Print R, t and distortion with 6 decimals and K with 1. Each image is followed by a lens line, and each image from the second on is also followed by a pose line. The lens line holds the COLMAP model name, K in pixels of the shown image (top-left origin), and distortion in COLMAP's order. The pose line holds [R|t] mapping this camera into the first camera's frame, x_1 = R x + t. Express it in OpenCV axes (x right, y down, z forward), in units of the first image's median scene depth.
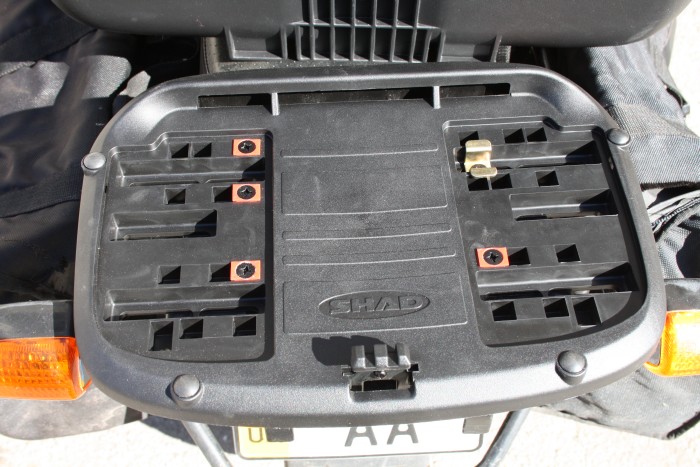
lens RADIAL K [[846.4, 0, 350.0], [0, 846.4, 233.5], [0, 0, 1]] dist [-0.072722, 0.053345]
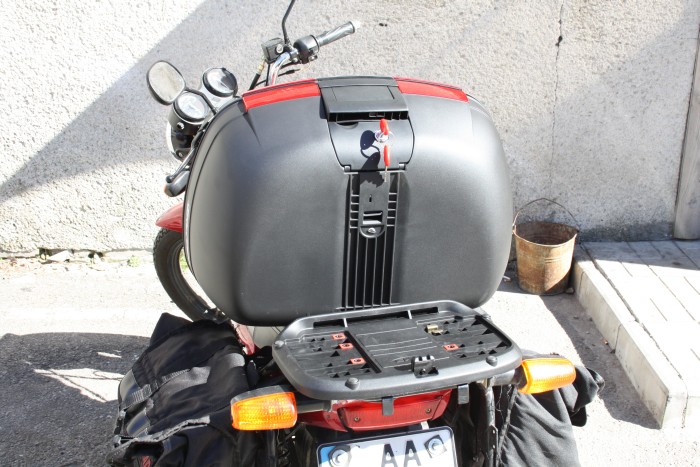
lens RADIAL K [[846.4, 0, 350.0], [0, 846.4, 233.5], [0, 0, 1]] dist [-0.072722, 0.053345]
pose [[0.974313, -0.083247, 0.209248, -0.562480], [0.194598, 0.778867, -0.596237, 1.088860], [-0.113342, 0.621640, 0.775059, -1.018030]]
